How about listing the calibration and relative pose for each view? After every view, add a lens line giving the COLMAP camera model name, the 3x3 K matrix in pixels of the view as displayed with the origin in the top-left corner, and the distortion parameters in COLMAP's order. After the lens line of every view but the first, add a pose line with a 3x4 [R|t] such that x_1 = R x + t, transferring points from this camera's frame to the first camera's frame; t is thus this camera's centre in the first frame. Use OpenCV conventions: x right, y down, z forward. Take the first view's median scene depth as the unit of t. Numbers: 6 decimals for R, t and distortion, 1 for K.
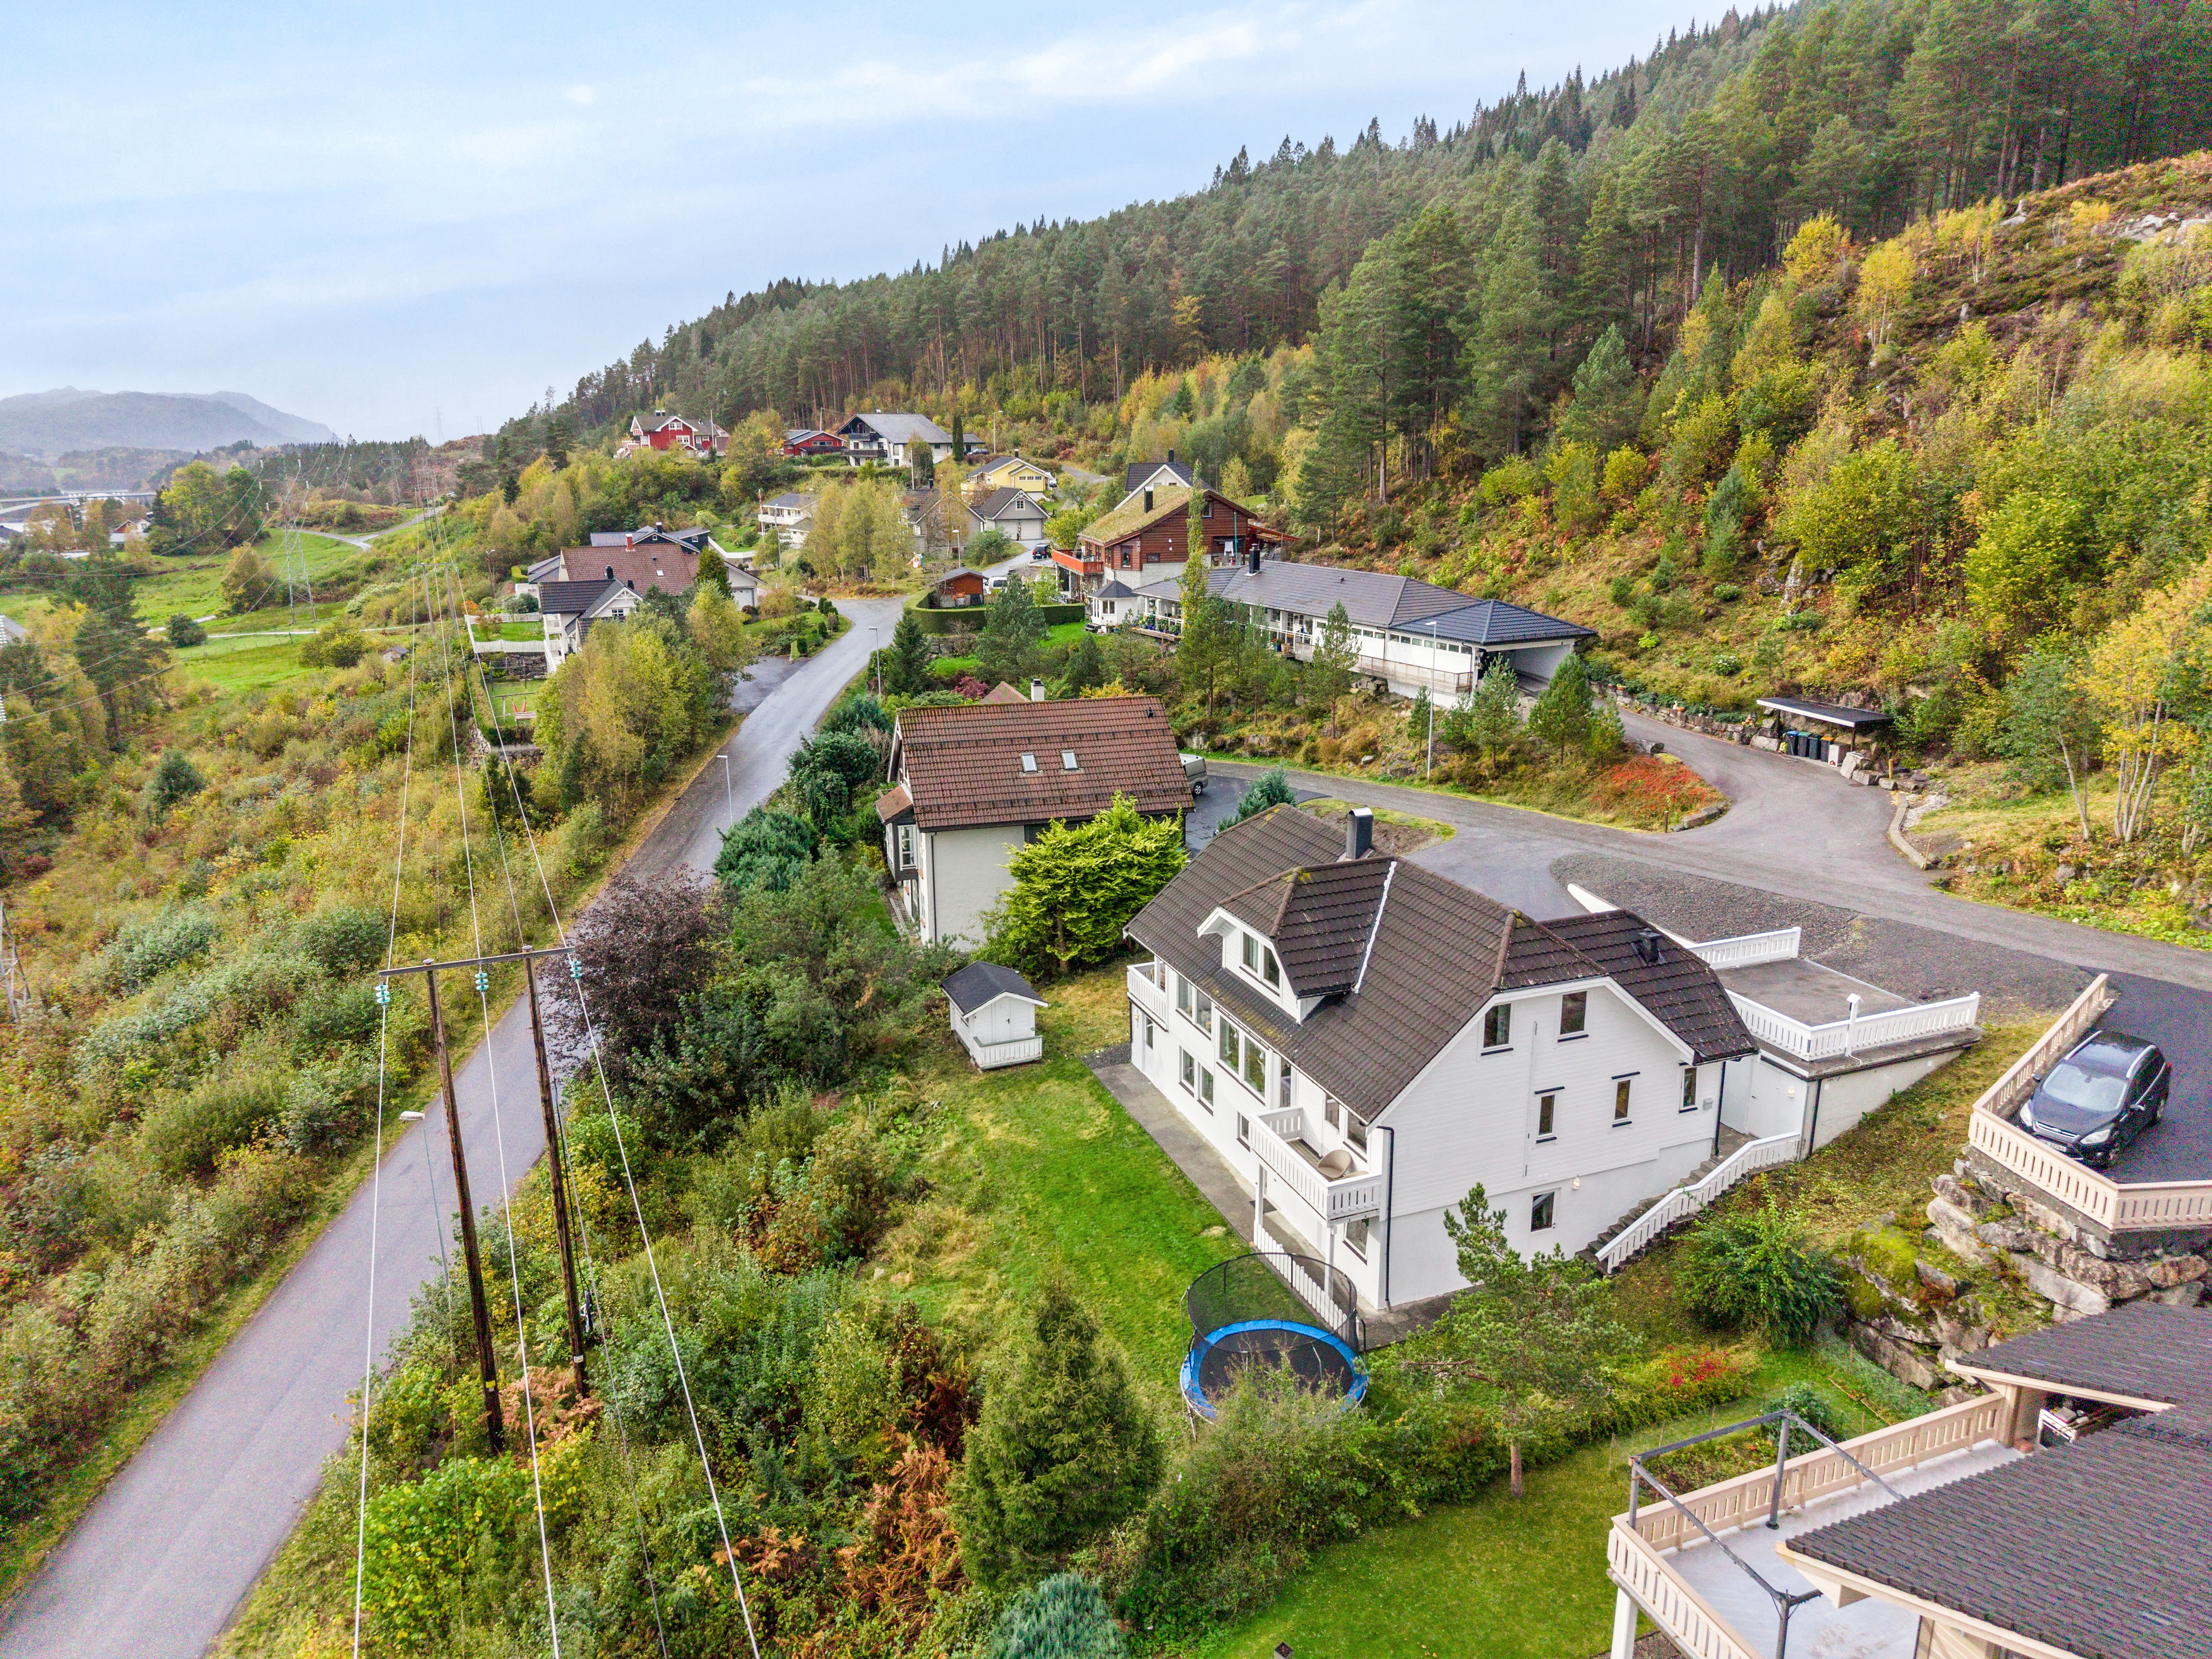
lens RADIAL K [[1501.1, 0, 1106.0], [0, 1501.1, 829.5], [0, 0, 1]] dist [0.037918, -0.046322]
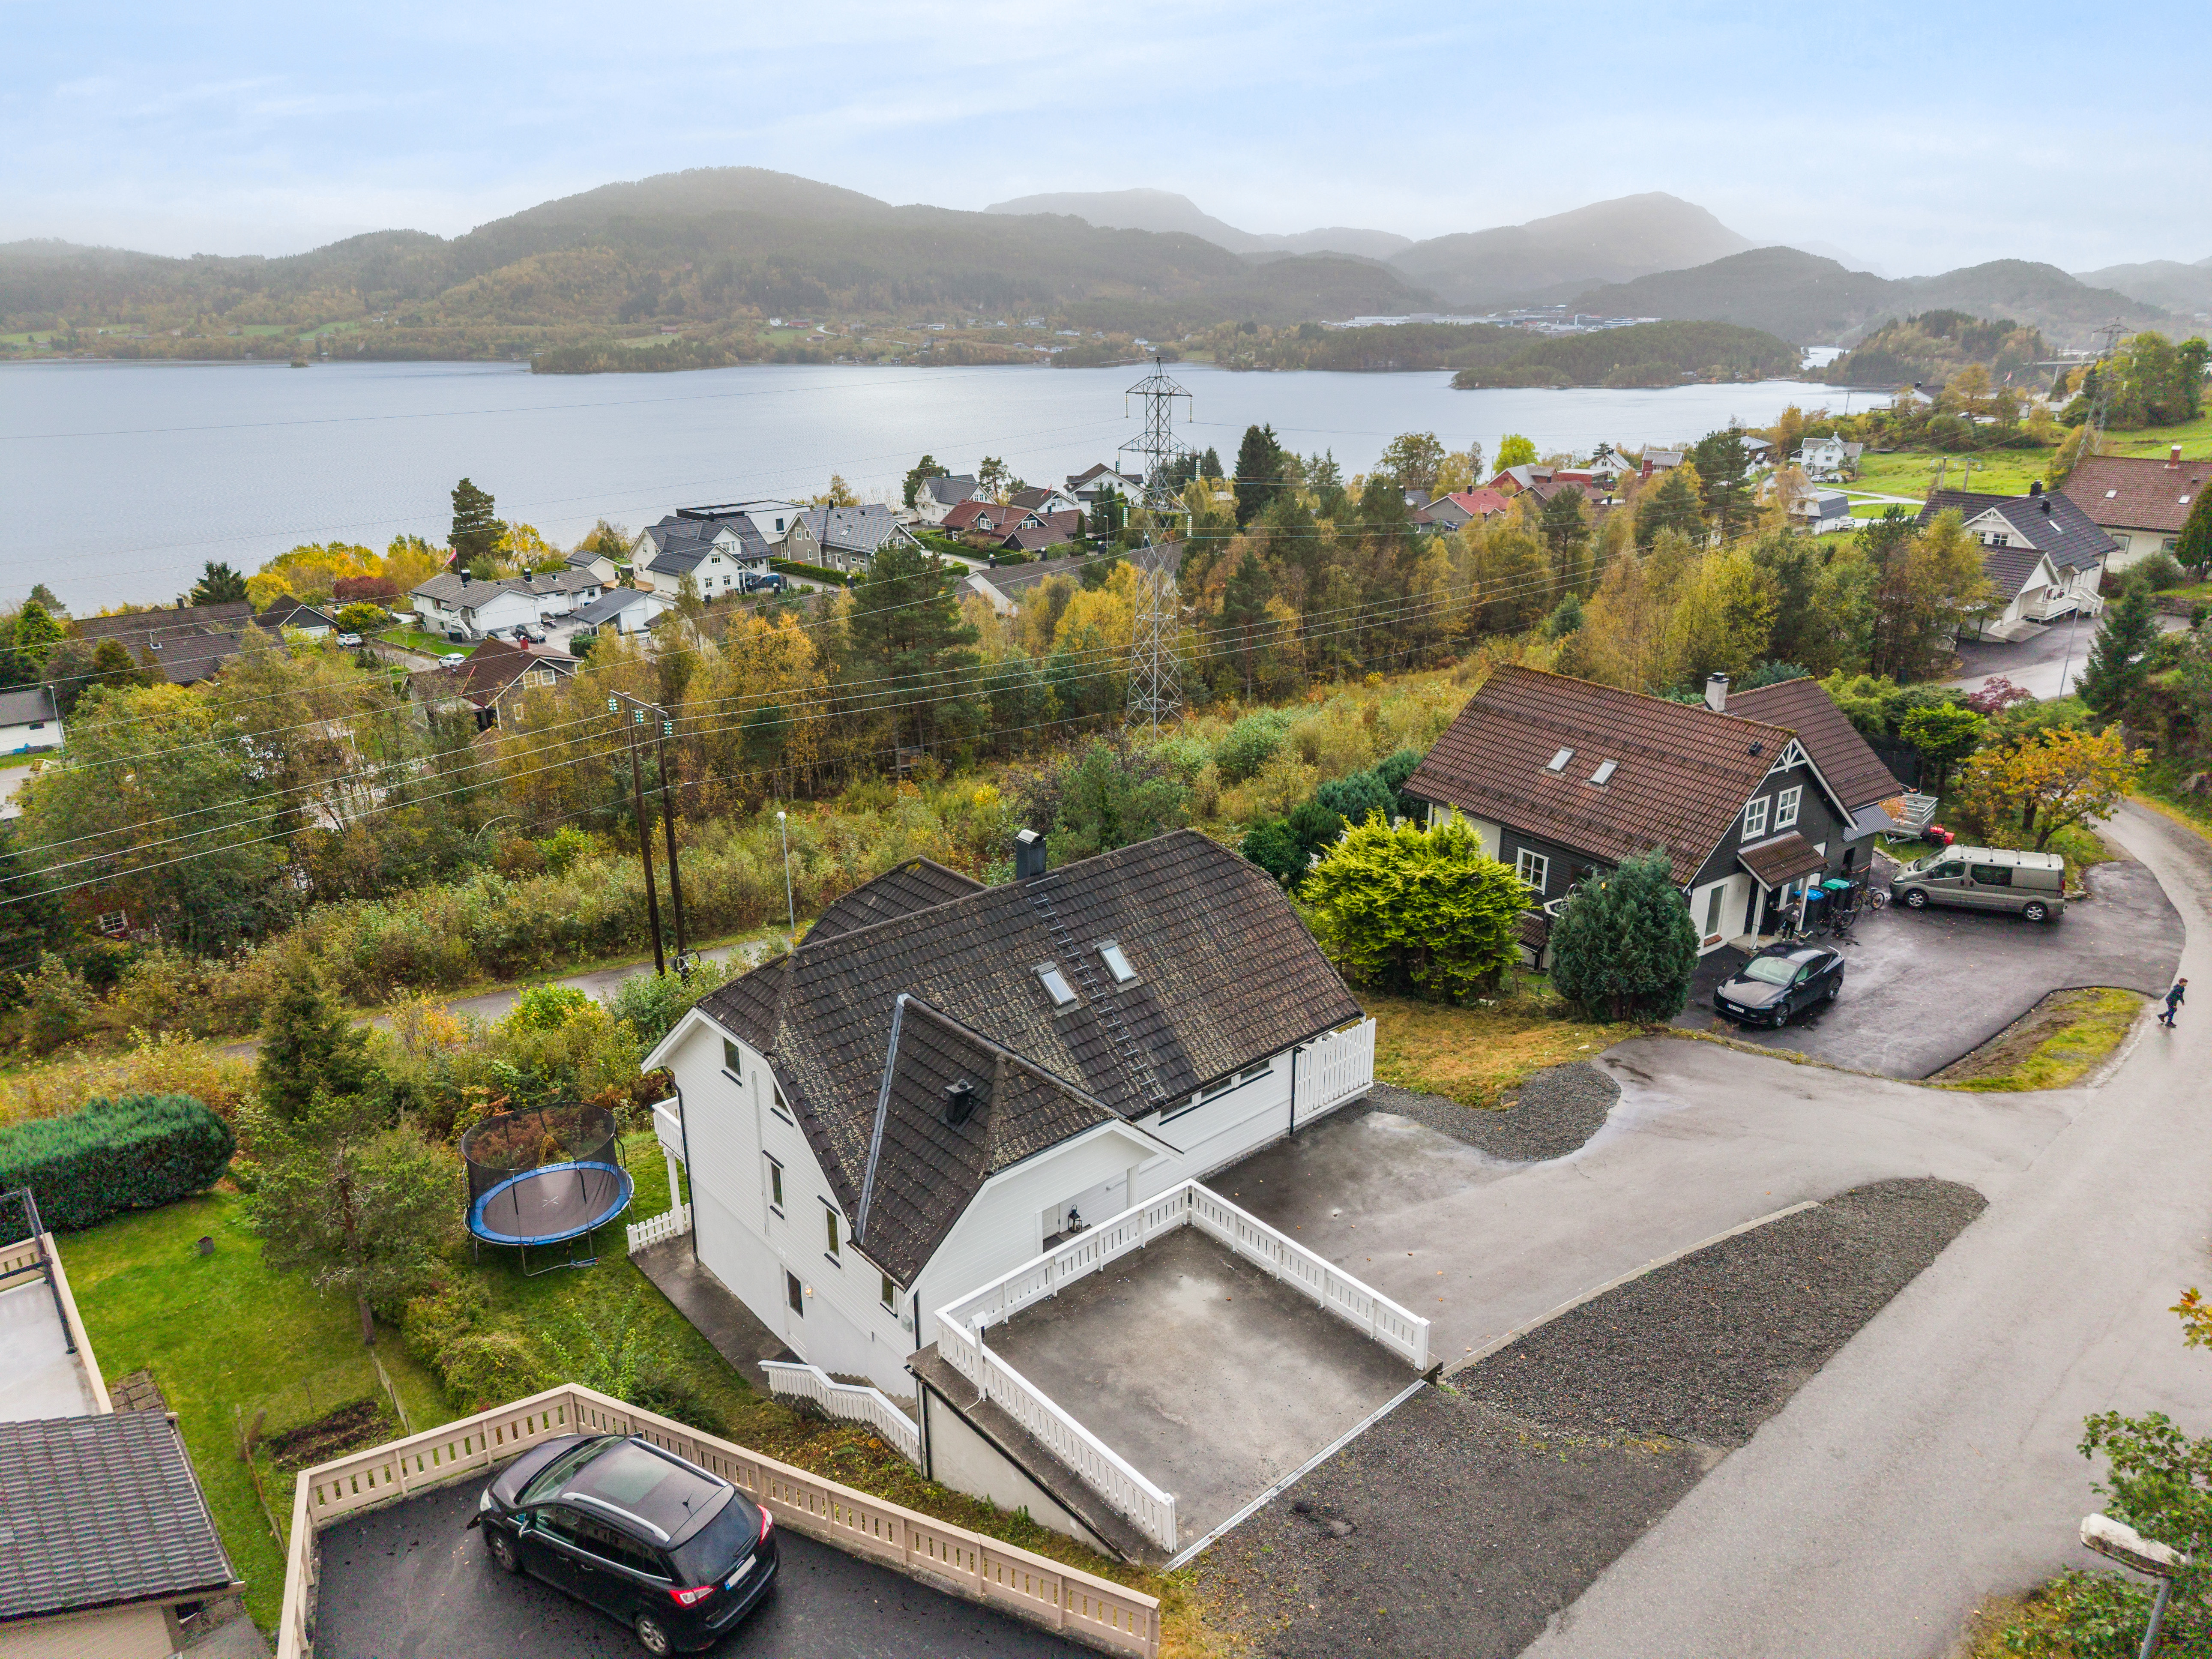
lens RADIAL K [[1498.9, 0, 1106.0], [0, 1498.9, 829.5], [0, 0, 1]] dist [0.001269, 0.002890]
pose [[0.328670, 0.321735, -0.887954, 0.434009], [-0.240196, 0.937747, 0.250869, -0.111419], [0.913390, 0.130830, 0.385489, 0.330614]]
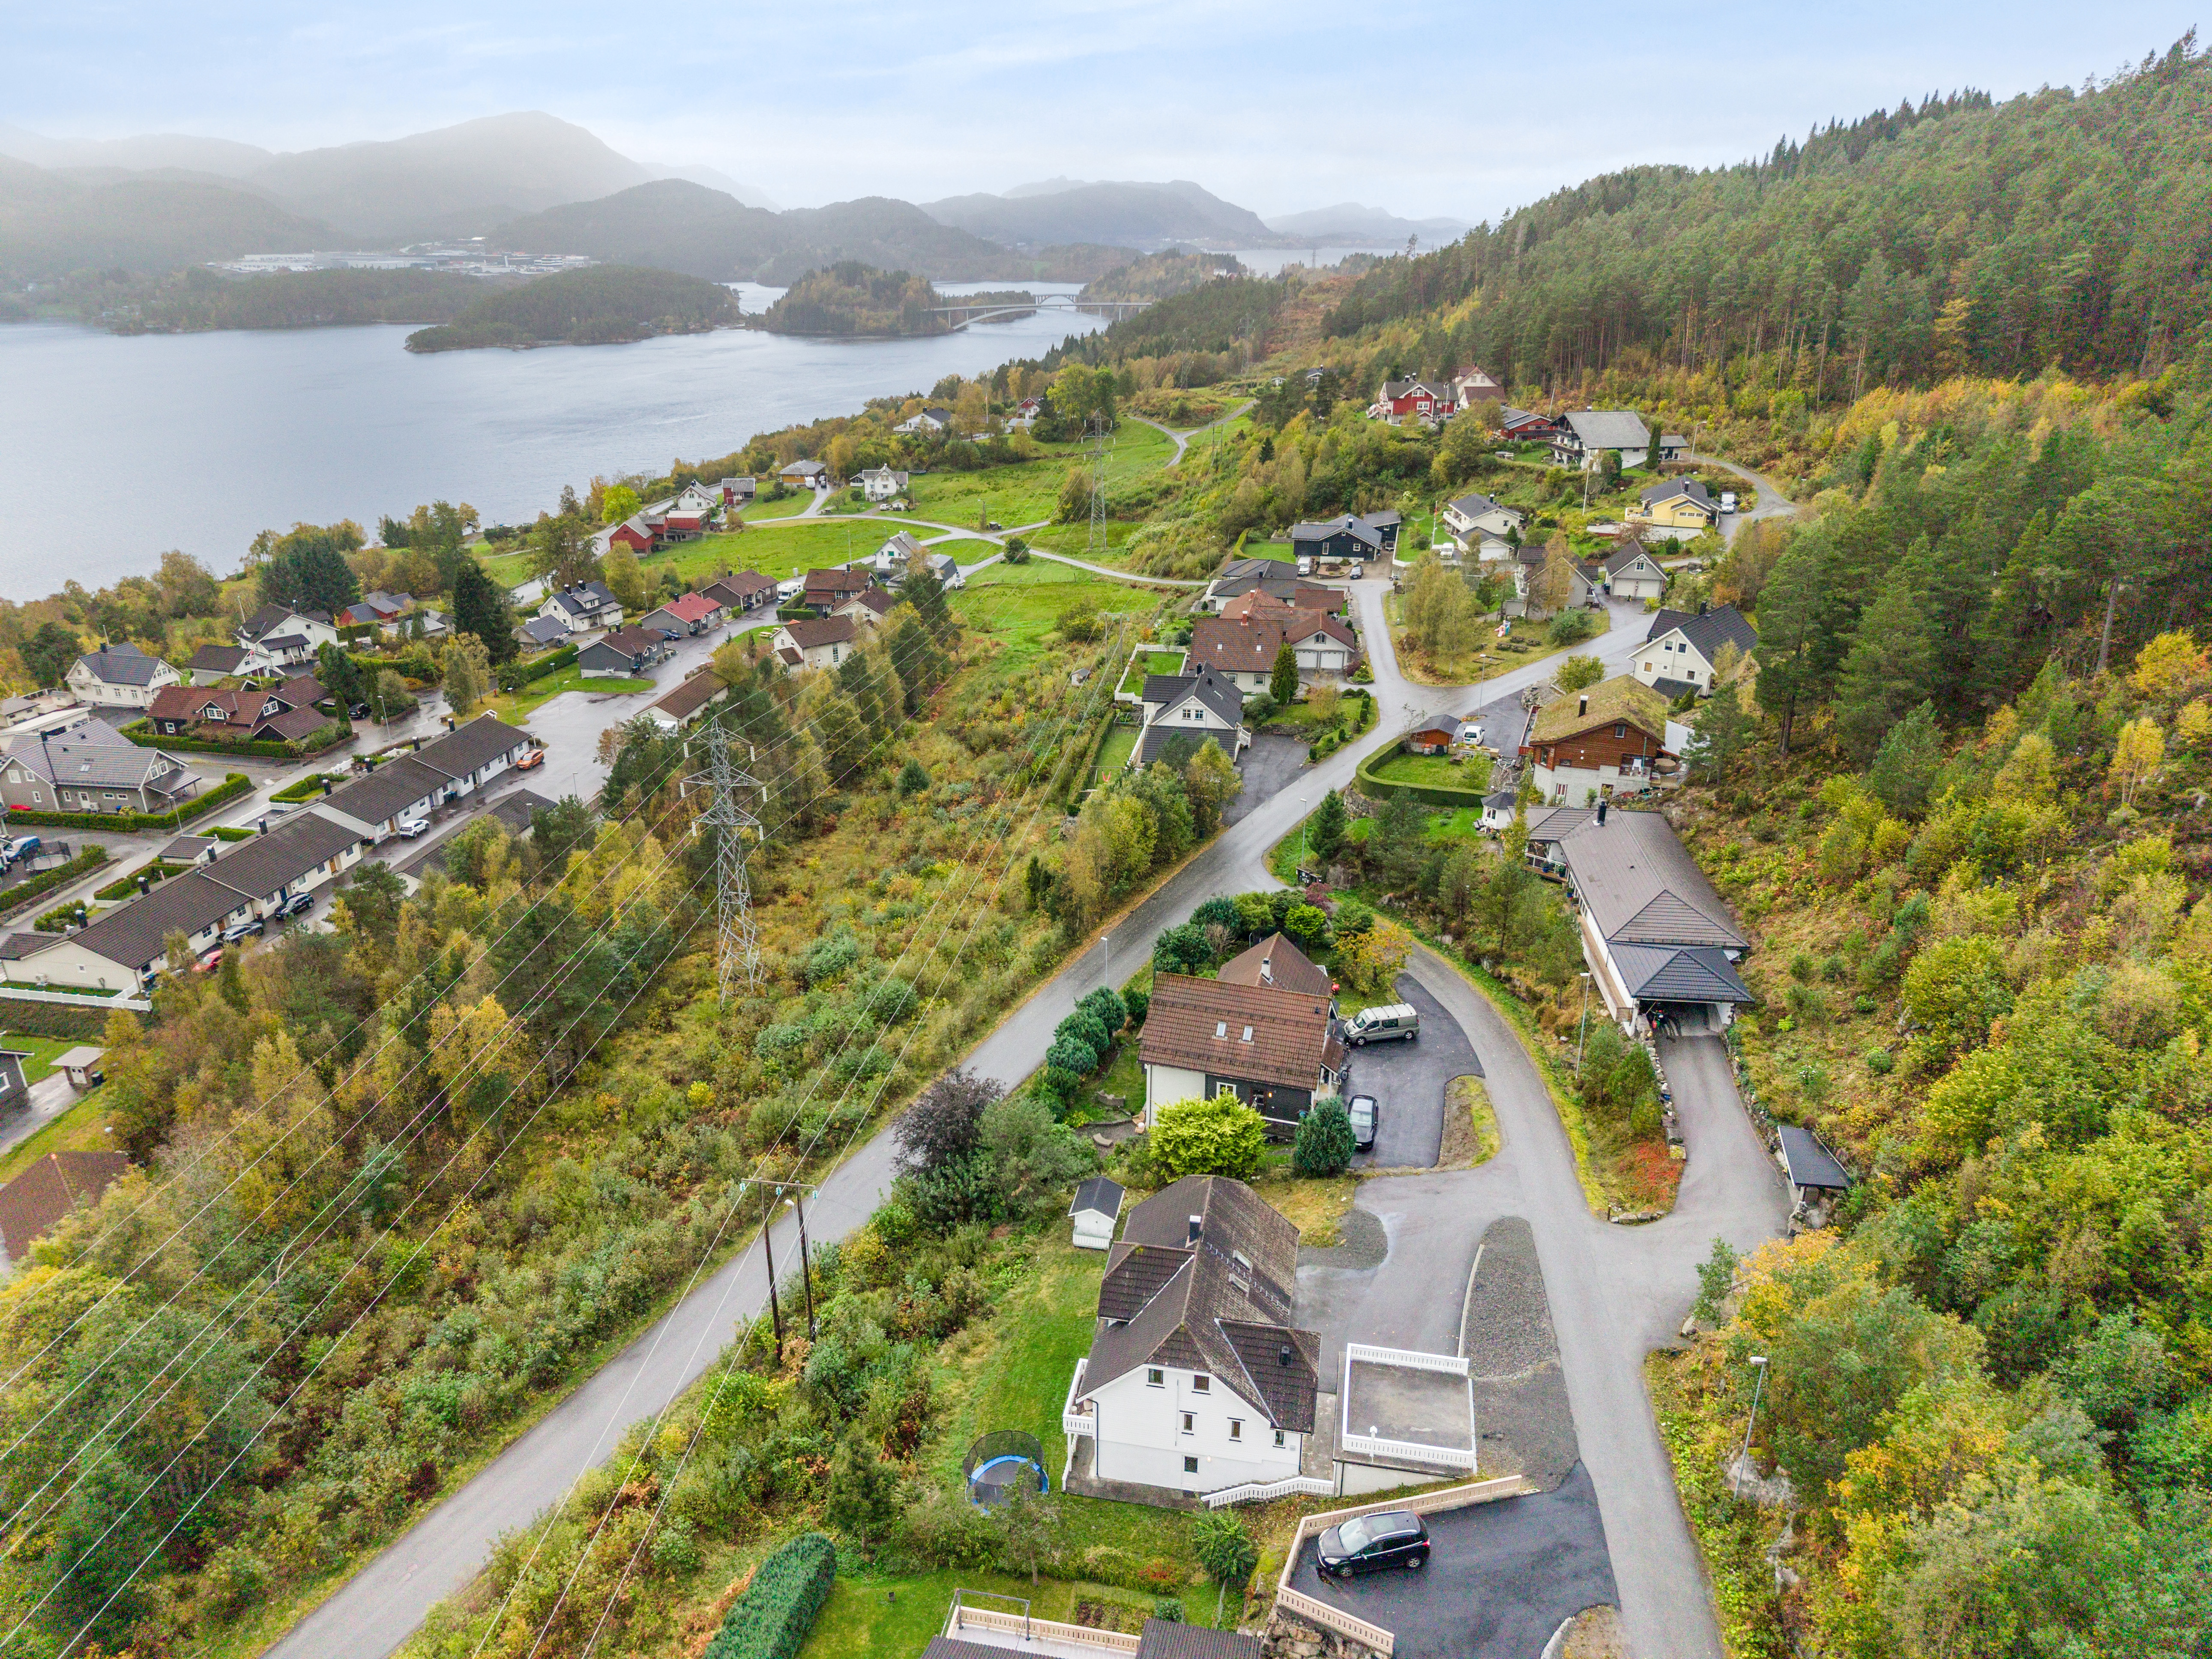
lens RADIAL K [[1501.1, 0, 1106.0], [0, 1501.1, 829.5], [0, 0, 1]] dist [0.037918, -0.046322]
pose [[0.844732, 0.219180, -0.488249, 0.404942], [-0.148791, 0.972507, 0.179141, -0.367475], [0.514090, -0.078679, 0.854120, -0.275731]]
